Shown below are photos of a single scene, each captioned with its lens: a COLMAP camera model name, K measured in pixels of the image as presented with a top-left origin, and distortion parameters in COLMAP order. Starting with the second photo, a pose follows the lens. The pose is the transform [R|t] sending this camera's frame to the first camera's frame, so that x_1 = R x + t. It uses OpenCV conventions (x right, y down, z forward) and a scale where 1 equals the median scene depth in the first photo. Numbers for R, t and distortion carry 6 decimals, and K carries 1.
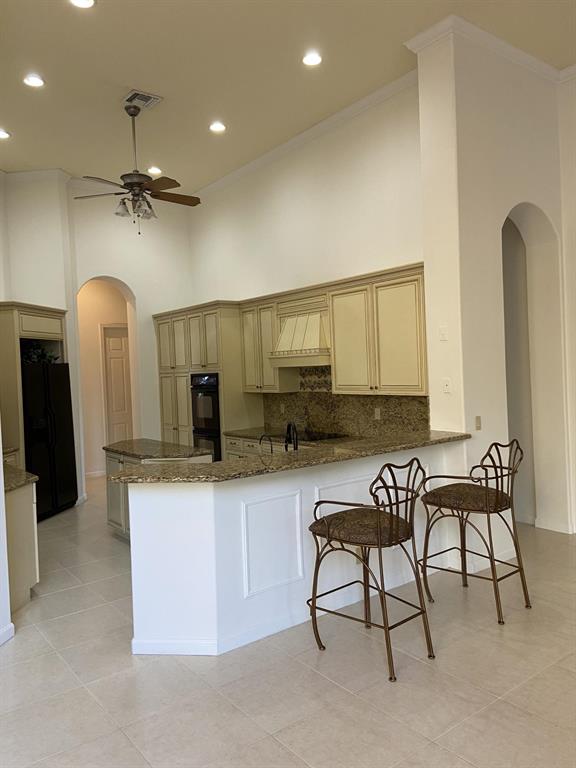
lens RADIAL K [[593.7, 0, 293.2], [0, 593.7, 381.8], [0, 0, 1]] dist [0.064009, -0.099620]
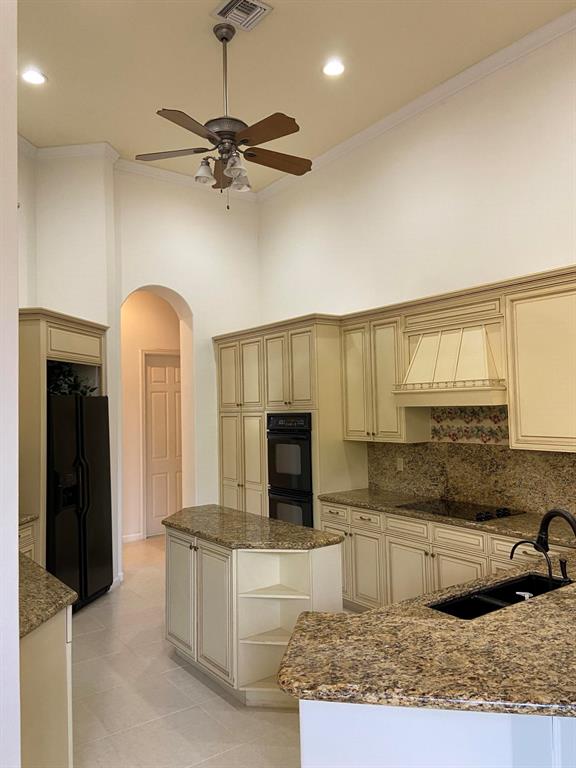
lens RADIAL K [[593.7, 0, 286.1], [0, 593.7, 383.7], [0, 0, 1]] dist [0.064009, -0.099620]
pose [[0.999381, 0.017370, -0.030598, -0.142397], [-0.019299, 0.997768, -0.063922, -0.003759], [0.029419, 0.064473, 0.997486, 0.285031]]
